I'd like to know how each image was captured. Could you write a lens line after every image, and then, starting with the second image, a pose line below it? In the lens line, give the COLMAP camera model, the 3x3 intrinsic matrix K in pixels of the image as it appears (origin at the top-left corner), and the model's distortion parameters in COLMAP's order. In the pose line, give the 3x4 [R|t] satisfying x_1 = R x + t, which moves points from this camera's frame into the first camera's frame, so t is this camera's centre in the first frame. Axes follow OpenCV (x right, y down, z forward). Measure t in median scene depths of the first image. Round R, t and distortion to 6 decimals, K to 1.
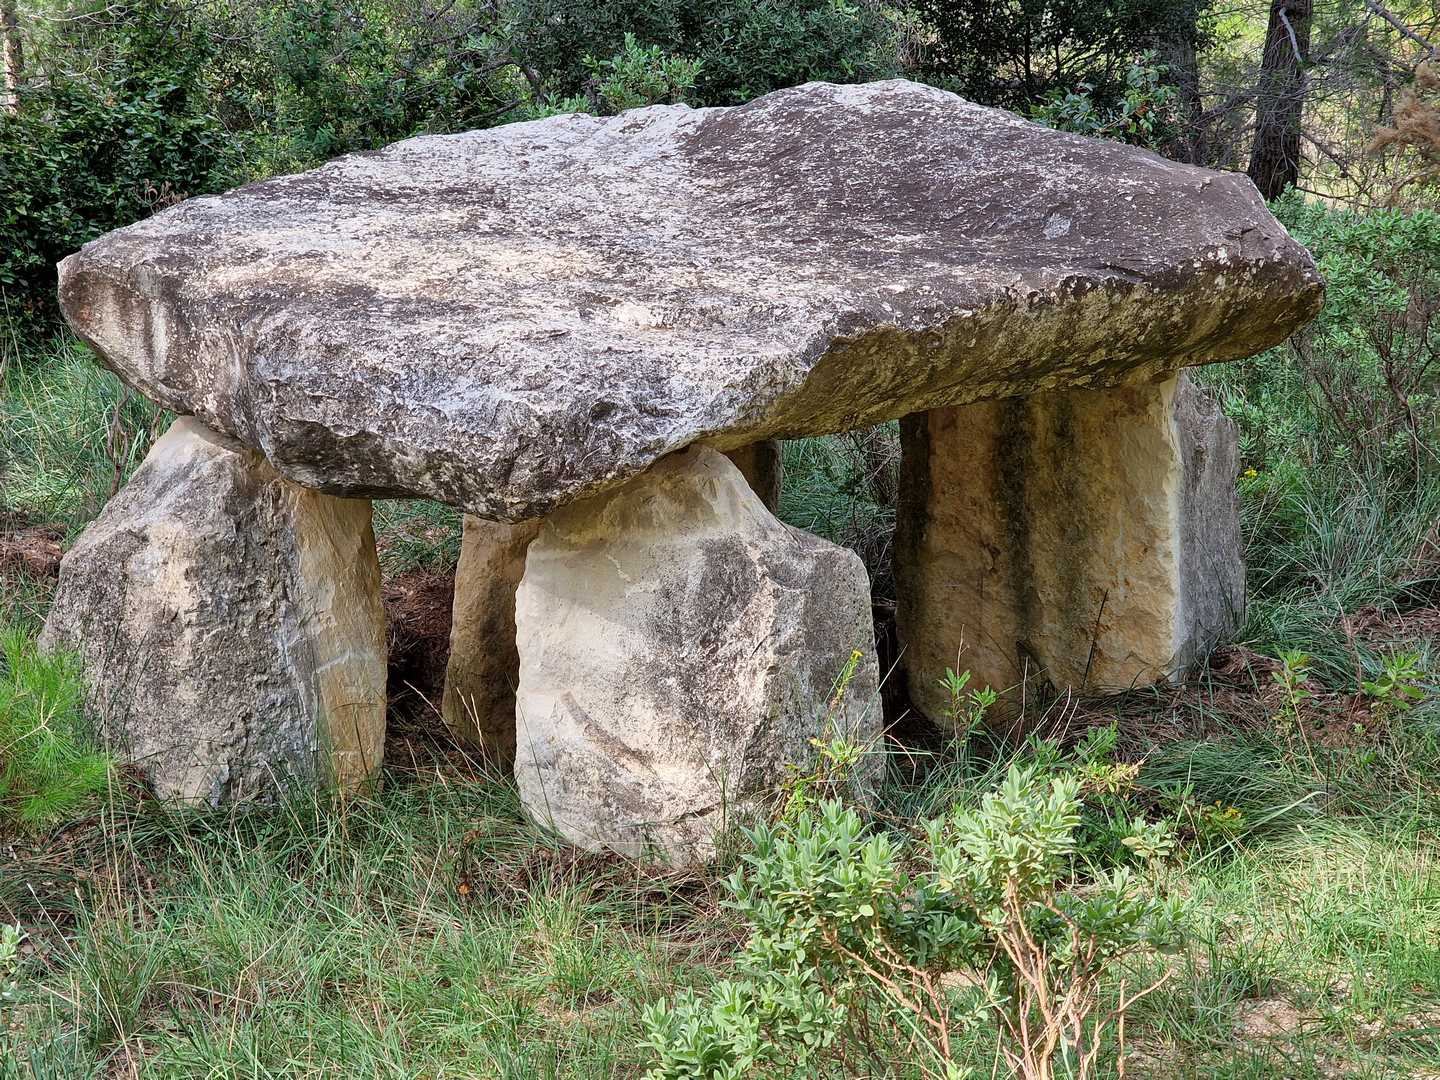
lens RADIAL K [[2668.0, 0, 720.0], [0, 2668.0, 540.0], [0, 0, 1]] dist [-0.340487, 5.610948]
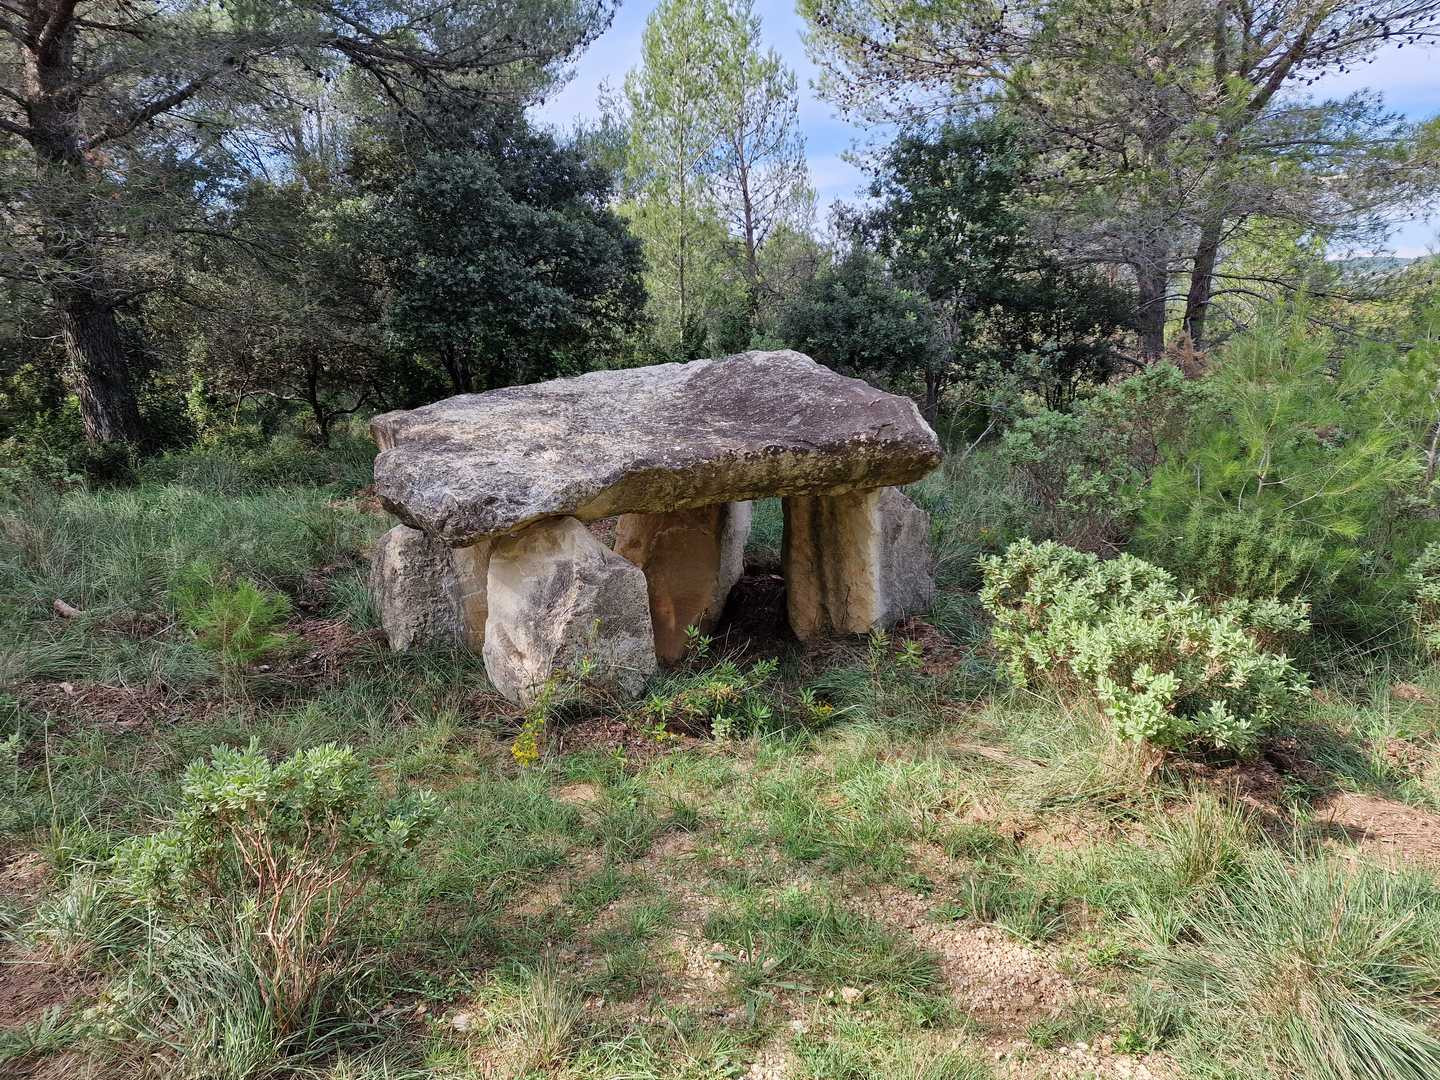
lens RADIAL K [[943.1, 0, 720.0], [0, 943.1, 540.0], [0, 0, 1]] dist [0.150749, -0.115045]
pose [[0.947624, 0.074266, -0.310633, 0.354179], [-0.063651, 0.996994, 0.044186, -0.058238], [0.312981, -0.022100, 0.949502, 0.287219]]
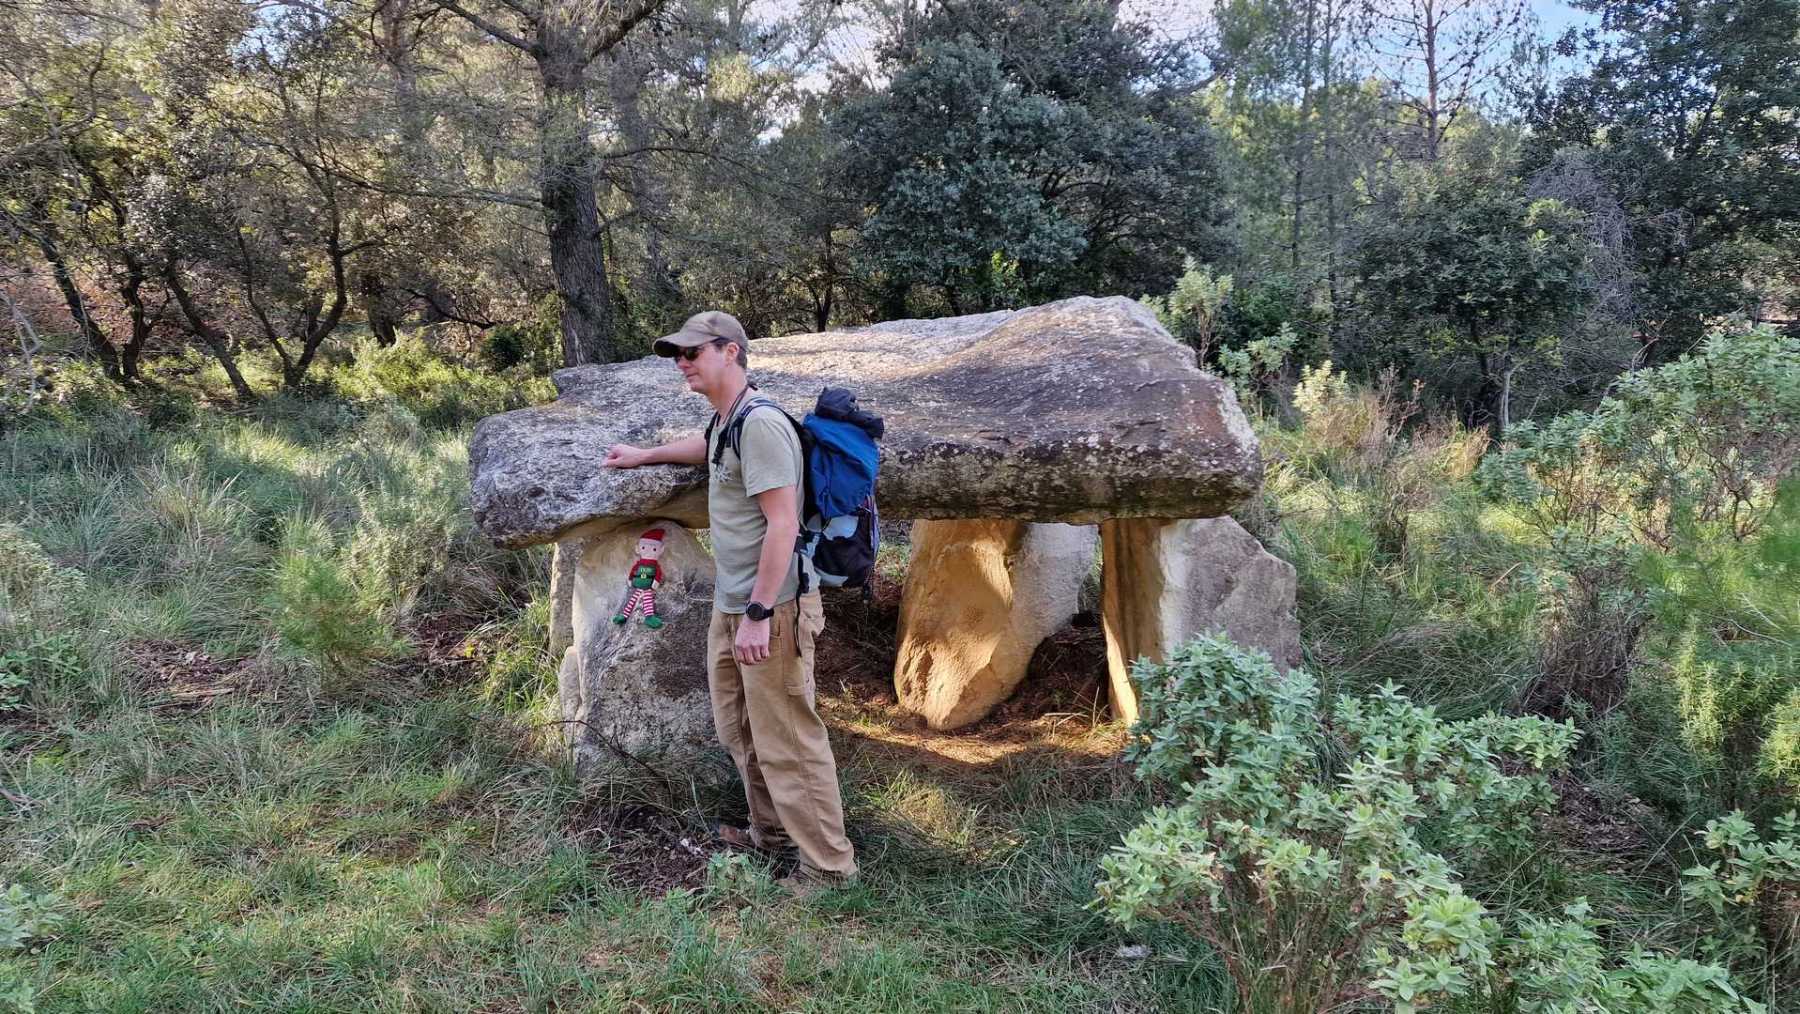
lens RADIAL K [[1194.3, 0, 916.6], [0, 1194.3, 509.2], [0, 0, 1]] dist [0.112750, -0.112801]
pose [[0.729773, 0.153689, -0.666192, 0.582762], [-0.136231, 0.987555, 0.078595, -0.119693], [0.669980, 0.033400, 0.741628, 0.557145]]
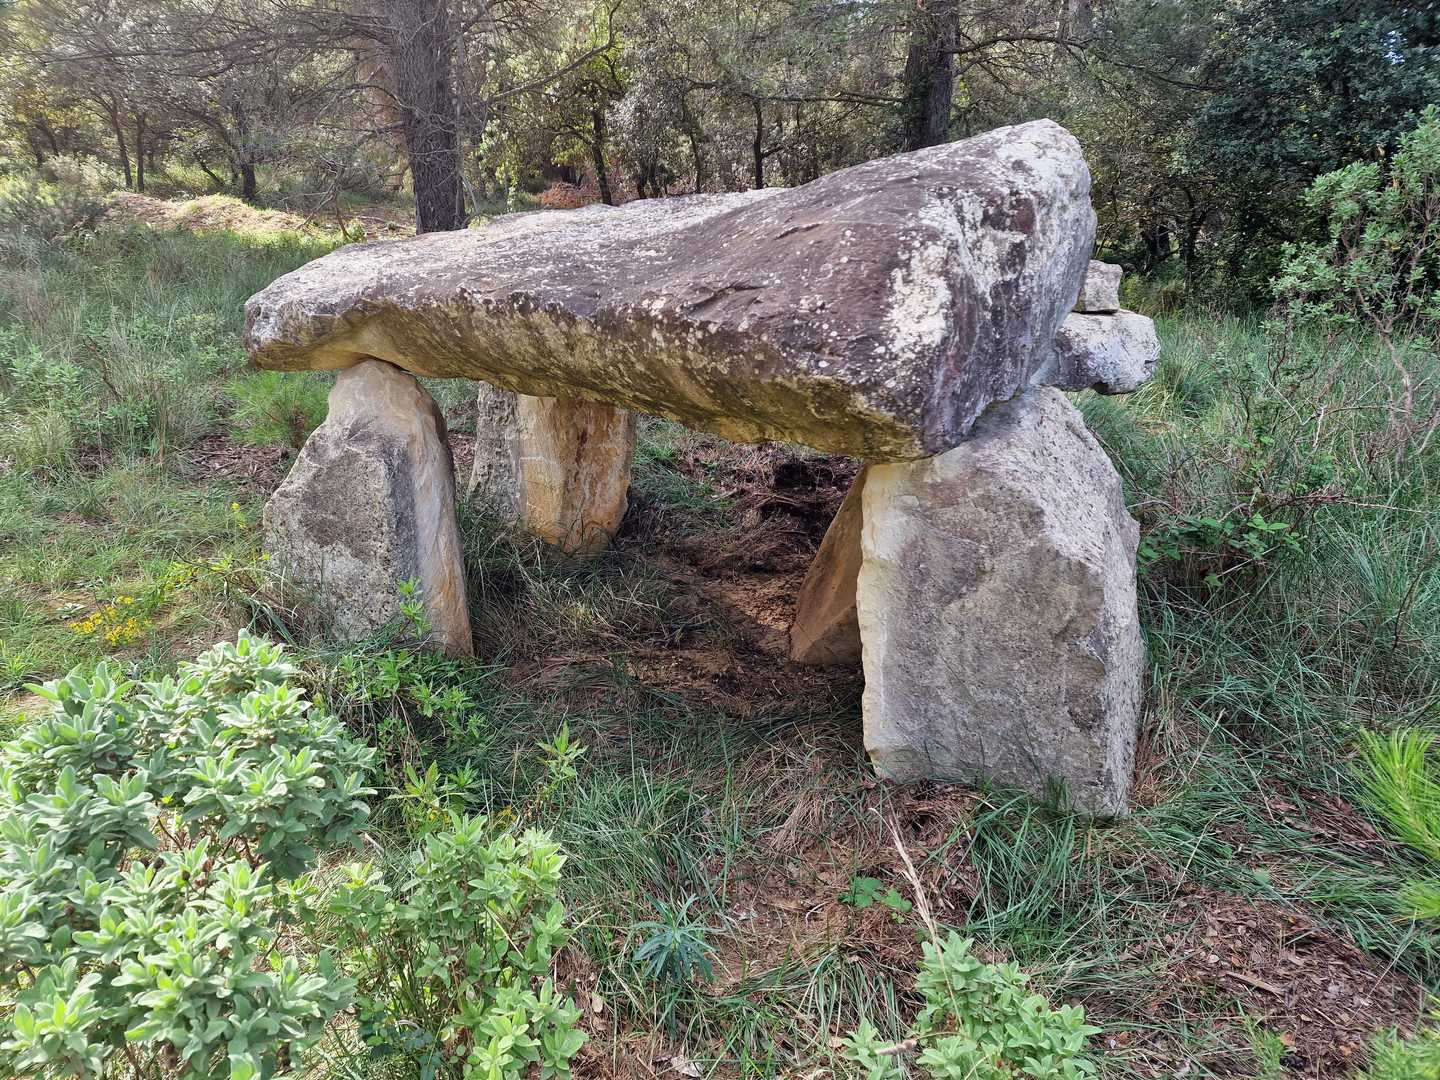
lens RADIAL K [[943.1, 0, 720.0], [0, 943.1, 540.0], [0, 0, 1]] dist [0.150749, -0.115045]
pose [[0.186514, 0.360375, -0.913971, 0.557394], [-0.205136, 0.924075, 0.322497, -0.155981], [0.960797, 0.127338, 0.246279, 1.056752]]
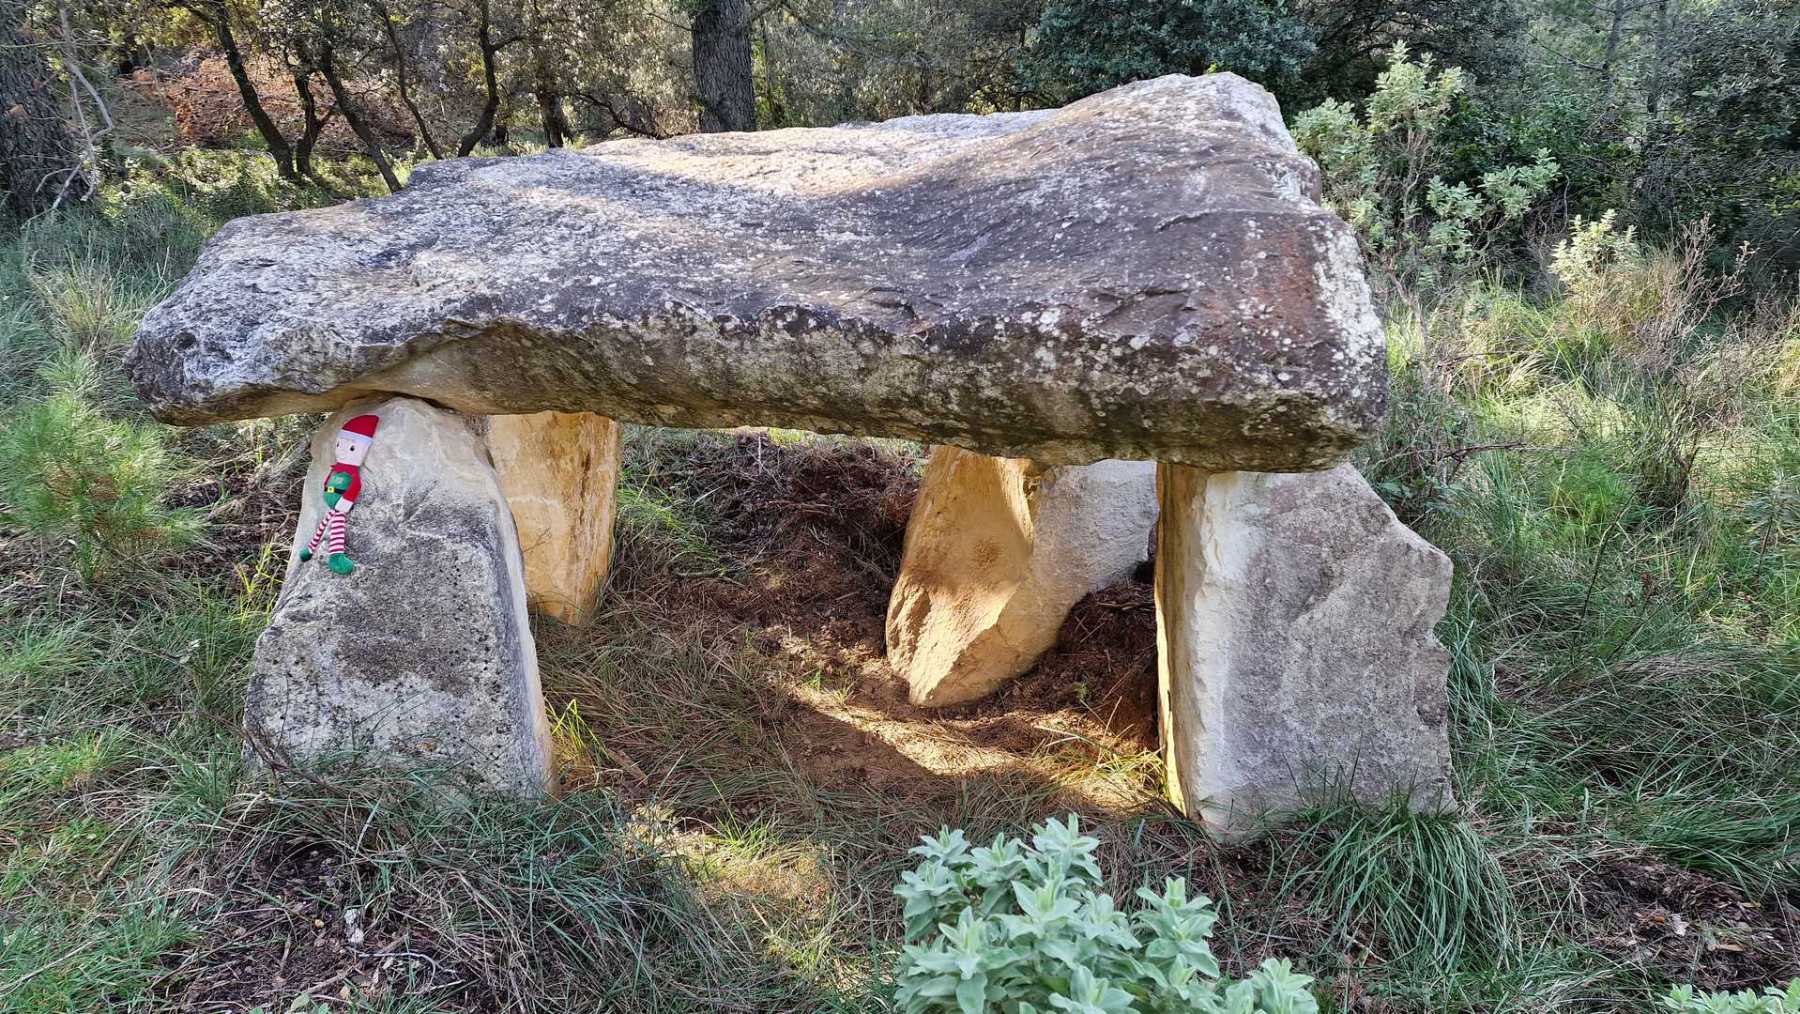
lens RADIAL K [[1194.3, 0, 916.6], [0, 1194.3, 509.2], [0, 0, 1]] dist [0.112750, -0.112801]
pose [[0.578545, 0.300725, -0.758189, 0.469671], [-0.187259, 0.953693, 0.235379, -0.141139], [0.793864, 0.005800, 0.608068, 0.864906]]
